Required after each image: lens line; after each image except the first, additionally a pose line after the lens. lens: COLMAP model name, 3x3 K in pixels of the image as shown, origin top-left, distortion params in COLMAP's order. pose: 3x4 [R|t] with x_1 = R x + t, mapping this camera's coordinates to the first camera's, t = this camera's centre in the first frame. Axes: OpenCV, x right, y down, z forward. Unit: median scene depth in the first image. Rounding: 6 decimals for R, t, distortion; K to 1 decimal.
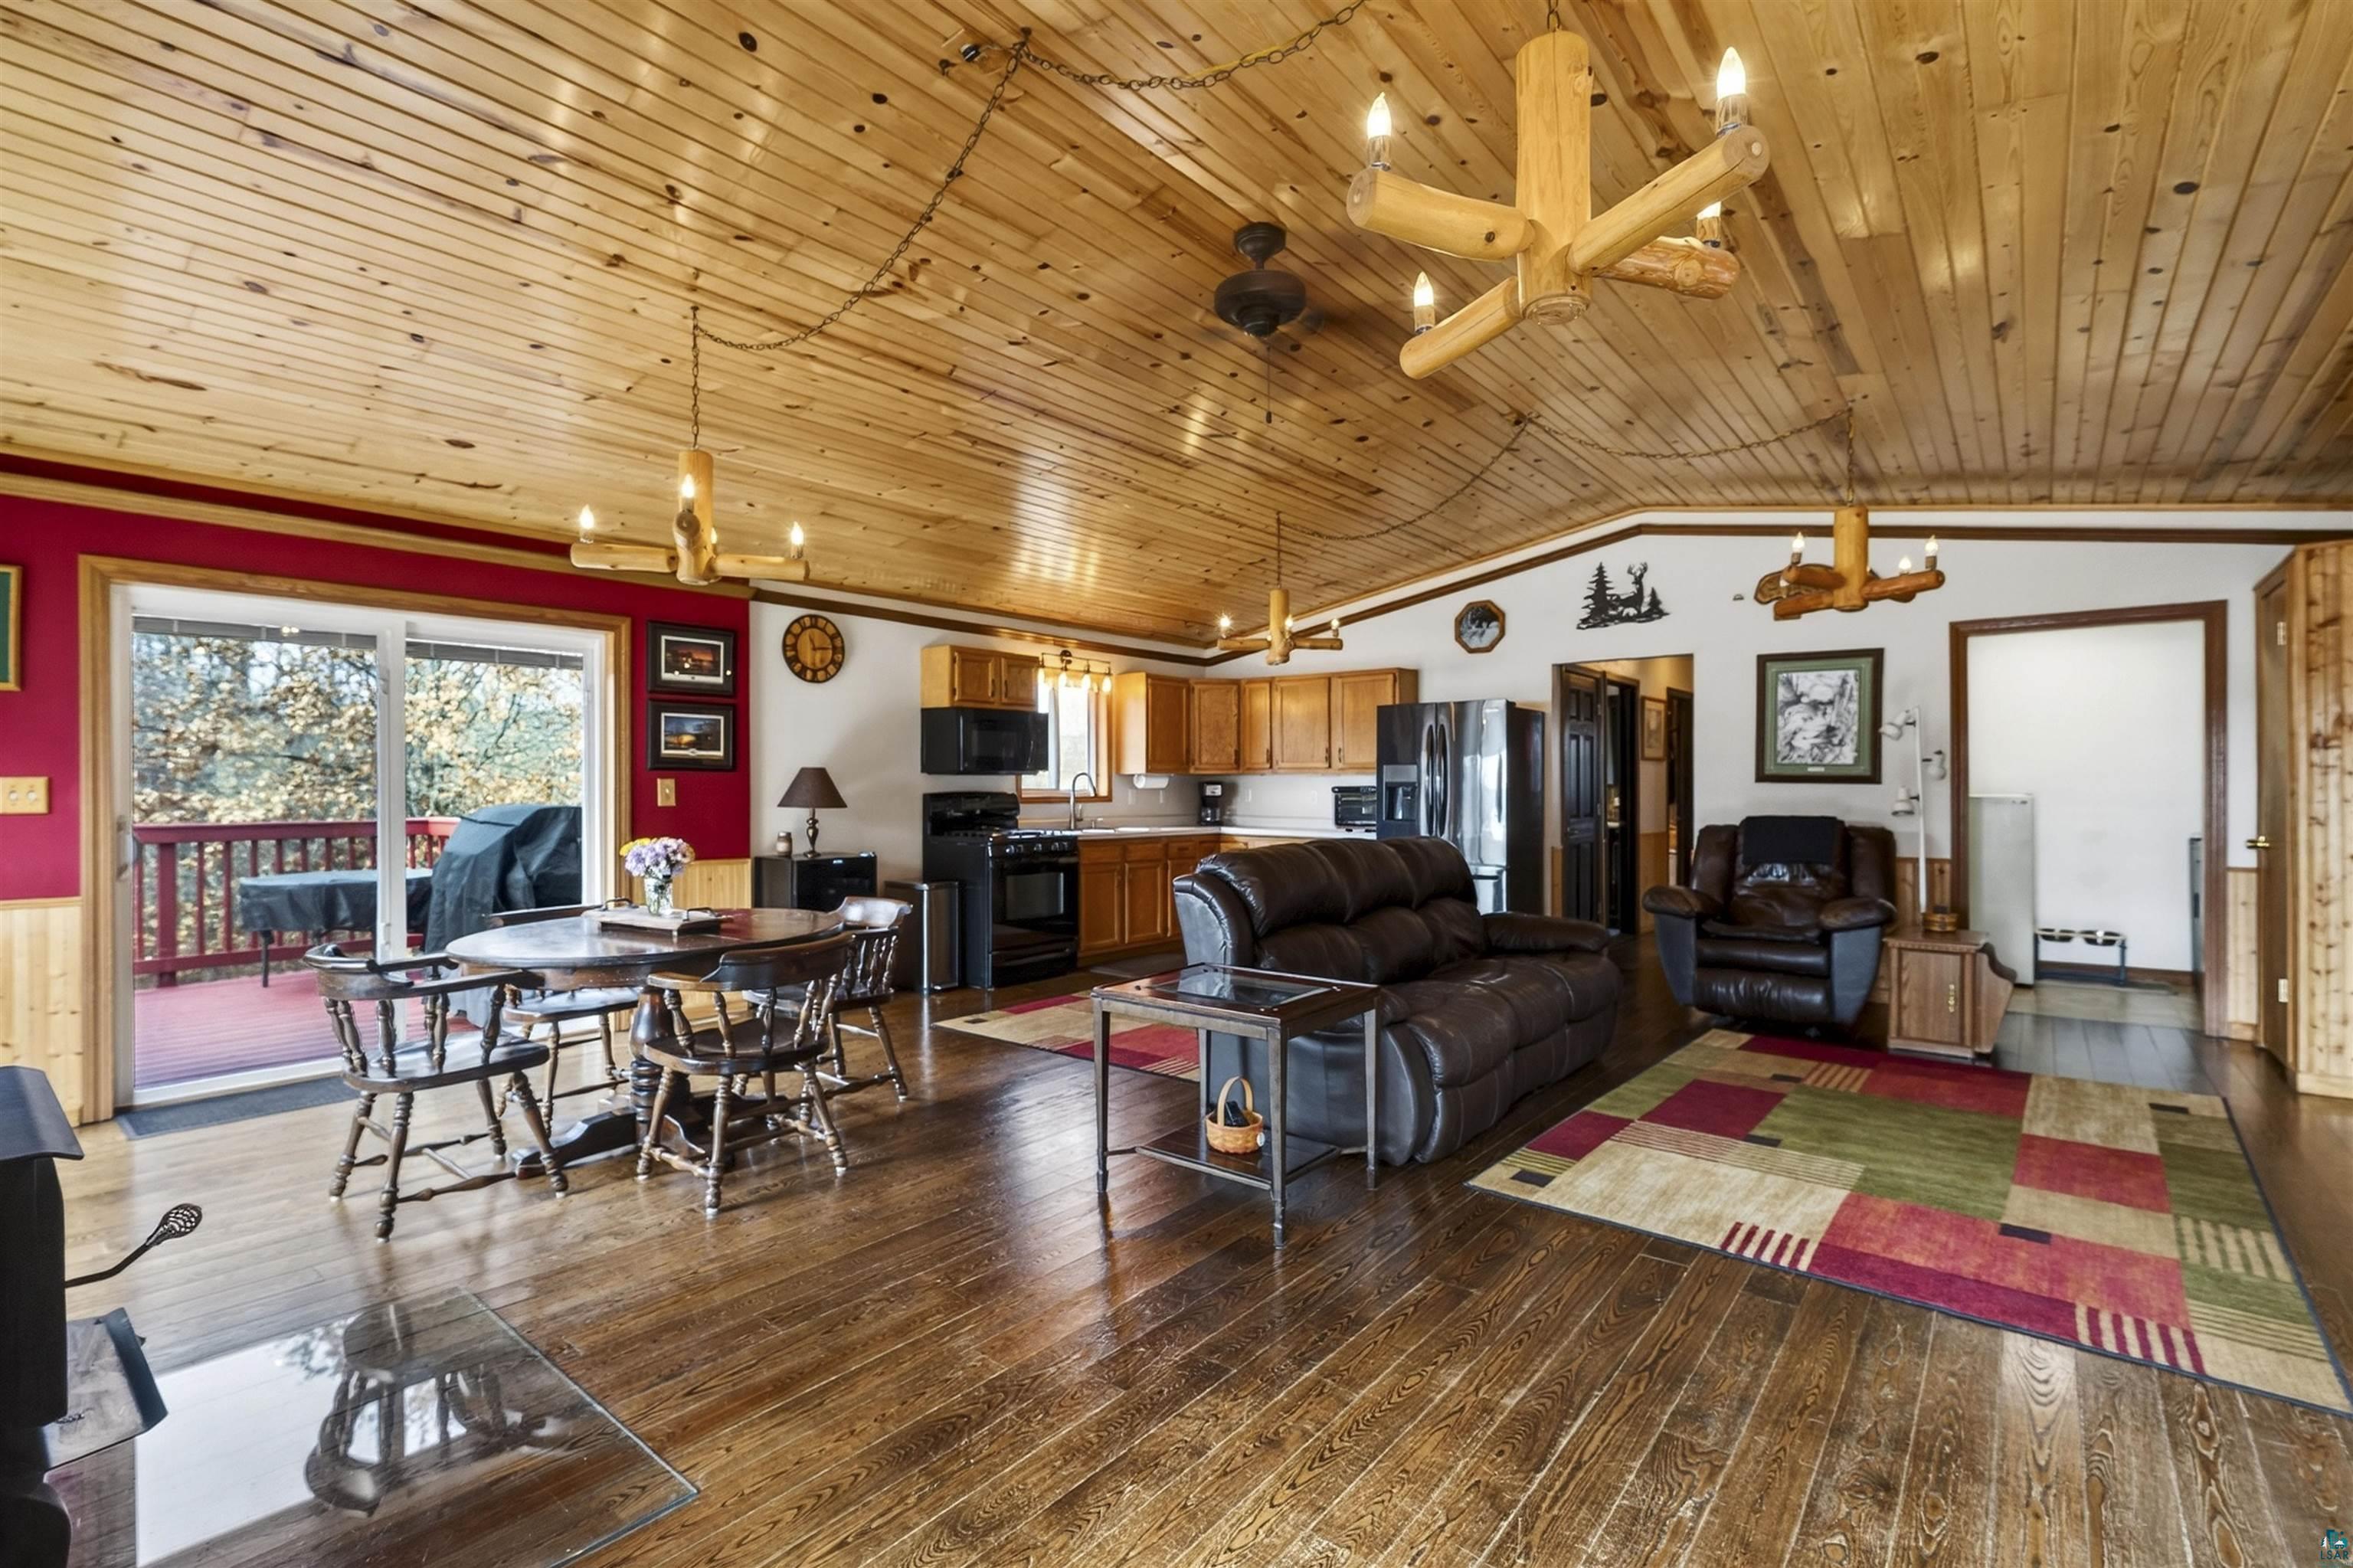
lens RADIAL K [[1061.3, 0, 1161.6], [0, 1061.3, 773.6], [0, 0, 1]] dist [-0.011995, 0.001502]
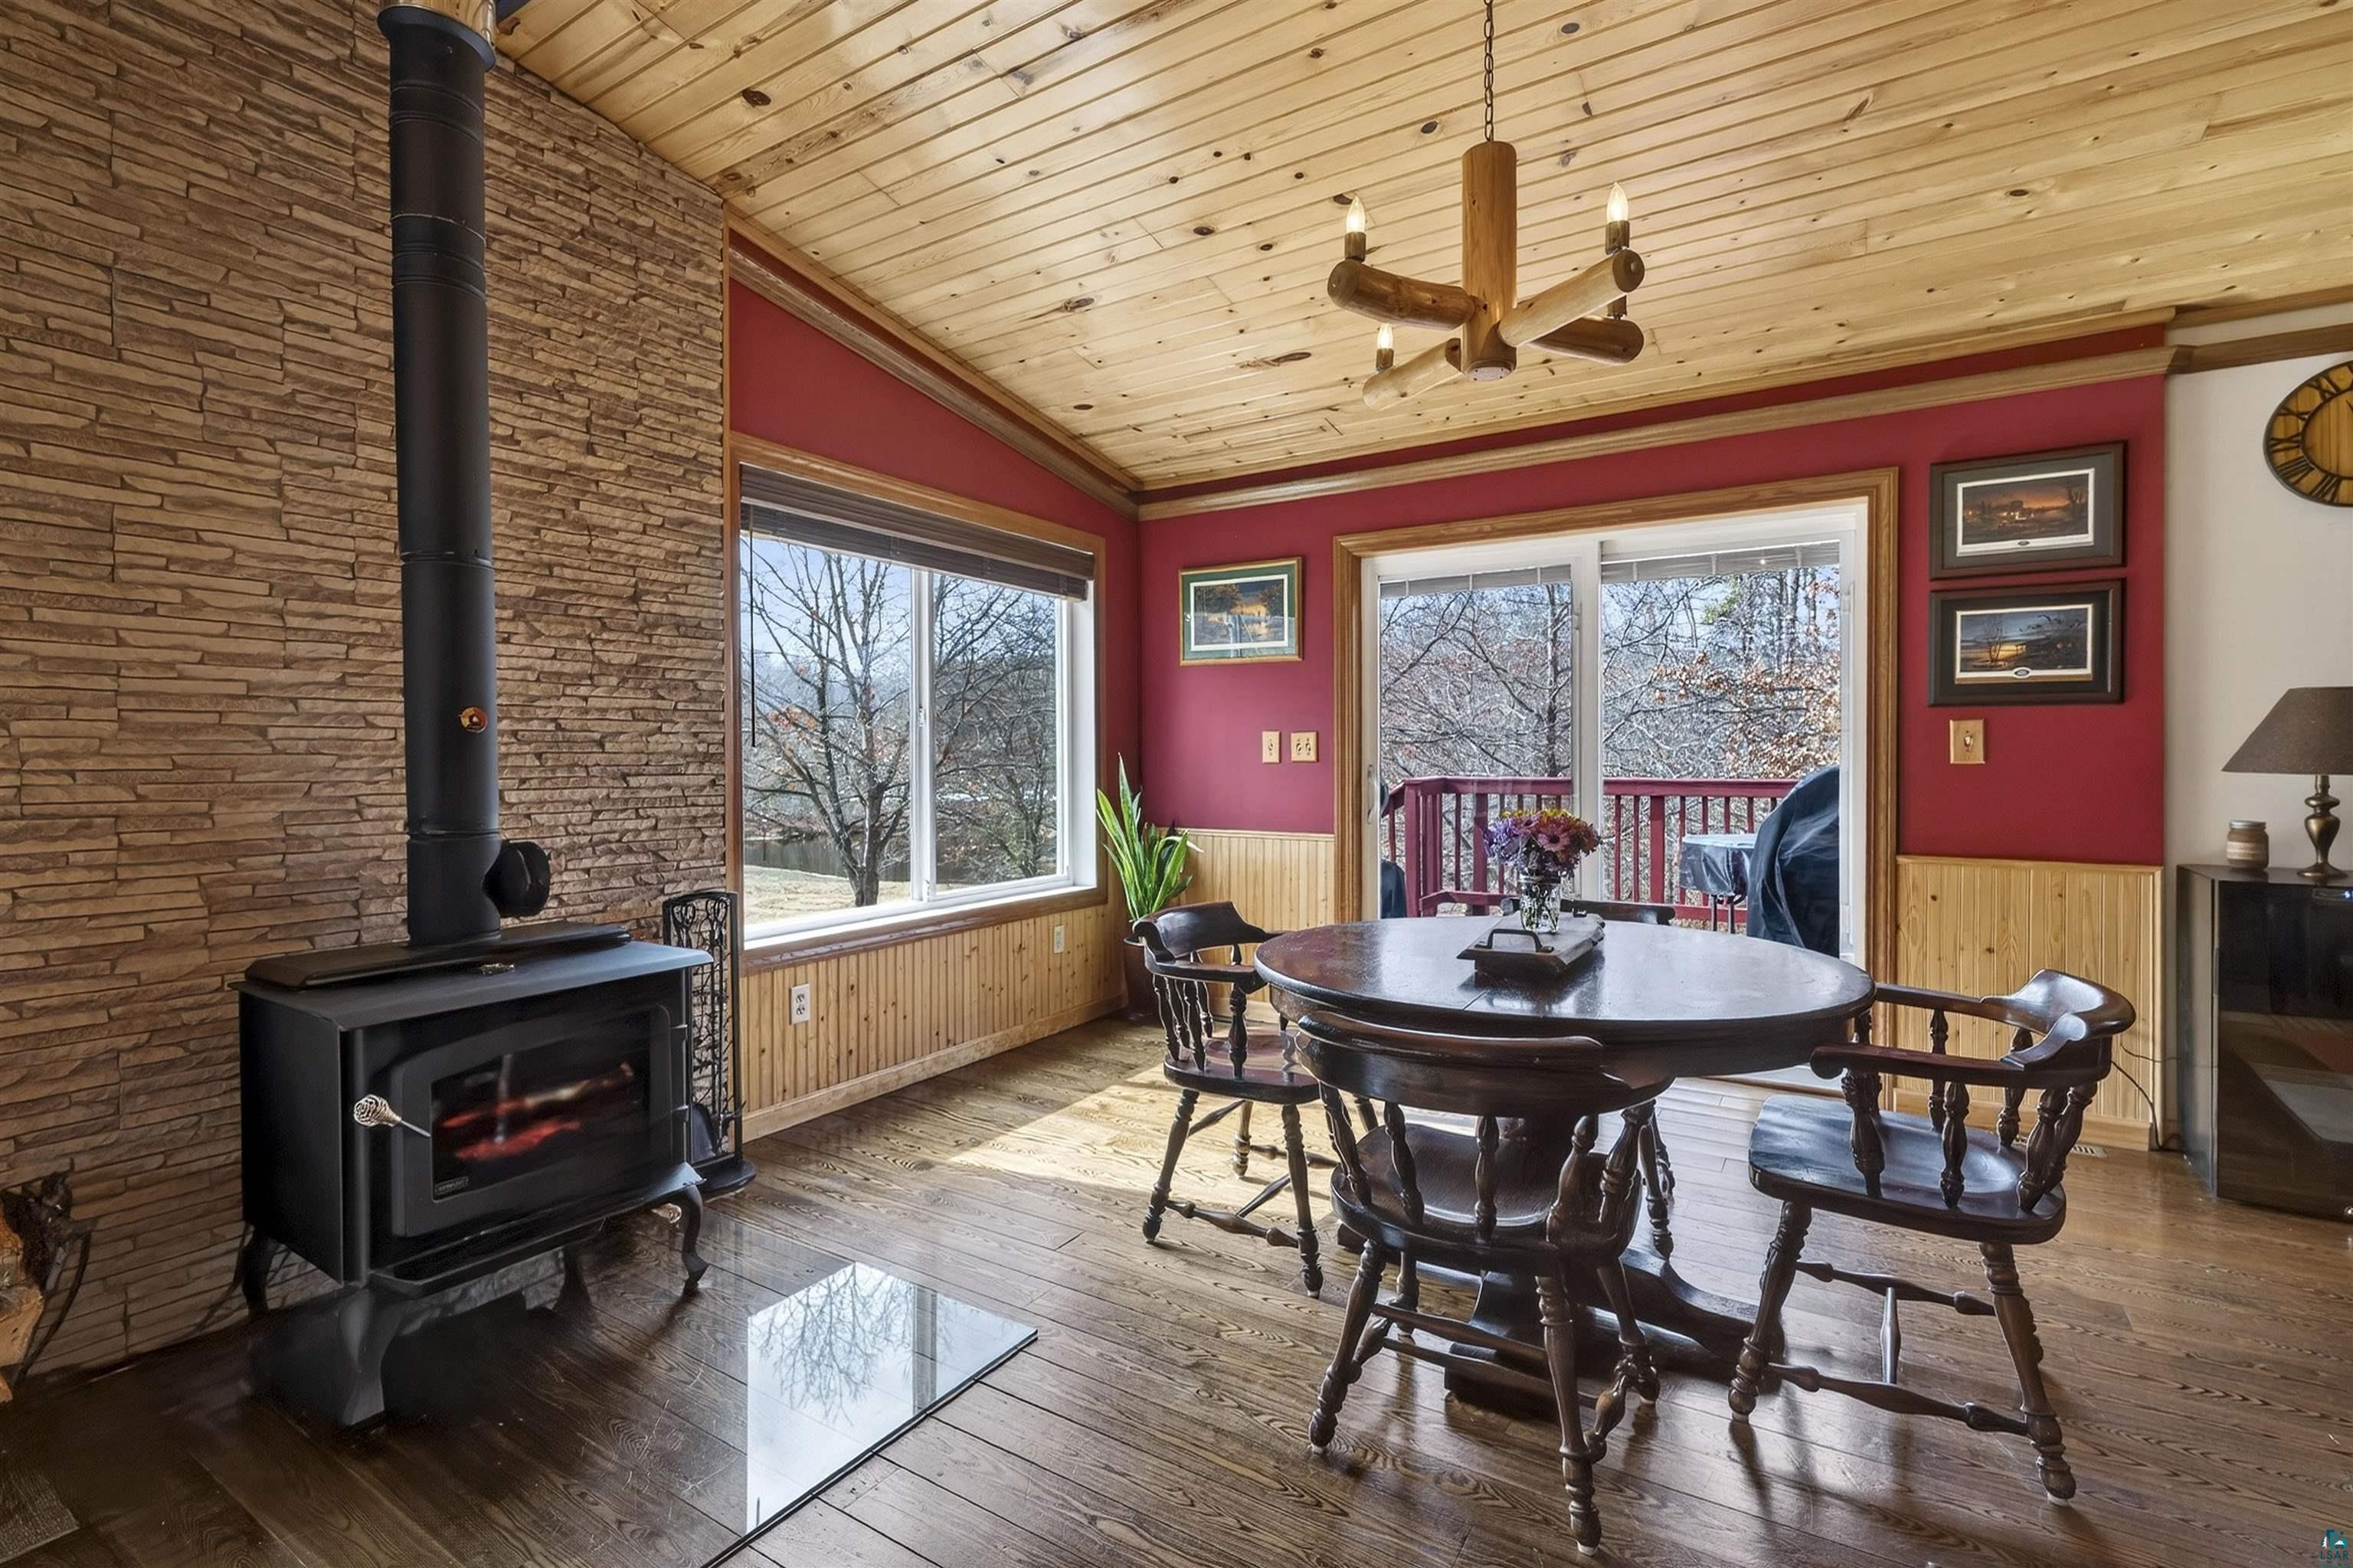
lens RADIAL K [[1061.3, 0, 1175.1], [0, 1061.3, 764.9], [0, 0, 1]] dist [-0.011995, 0.001502]
pose [[0.125382, 0.010694, -0.992051, 0.067113], [0.015226, 0.999803, 0.012701, 0.014838], [0.991992, -0.016697, 0.125195, 0.432357]]
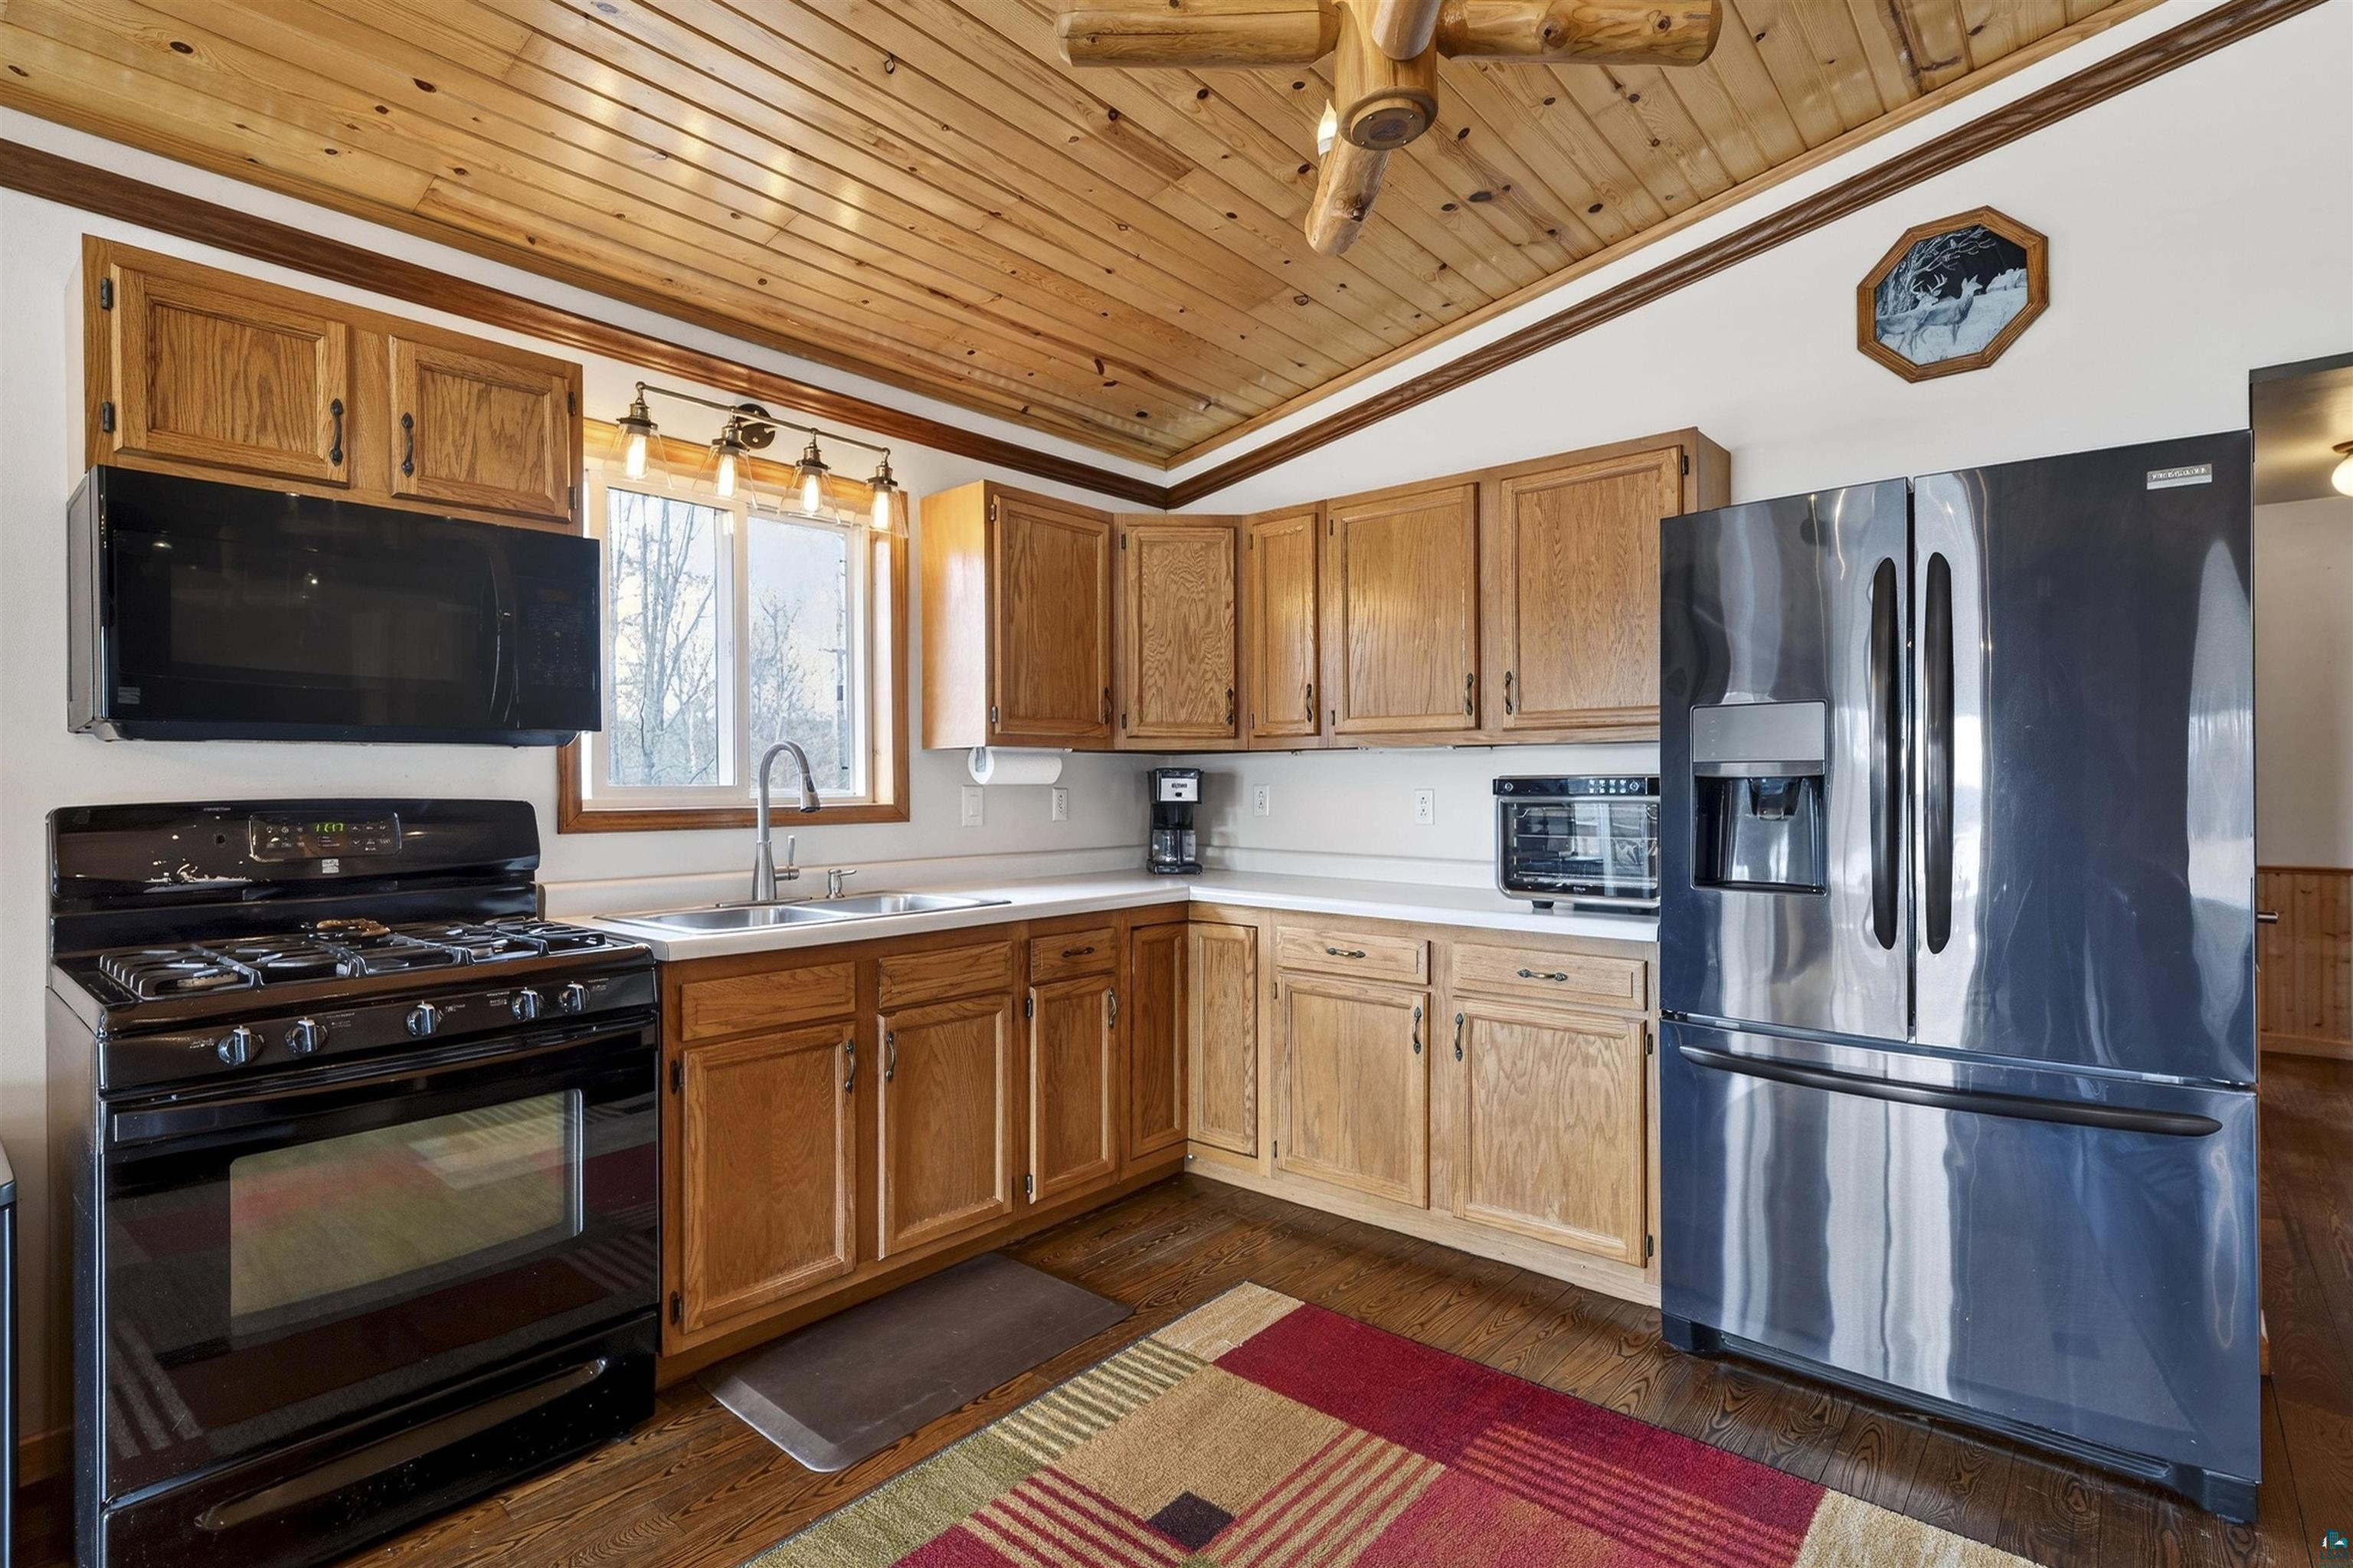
lens RADIAL K [[1113.9, 0, 1162.5], [0, 1113.9, 791.7], [0, 0, 1]] dist [-0.003943, 0.000948]
pose [[0.999694, -0.004255, -0.024384, 0.076895], [0.004724, 0.999805, 0.019200, 0.011391], [0.024297, -0.019309, 0.999518, 0.808693]]
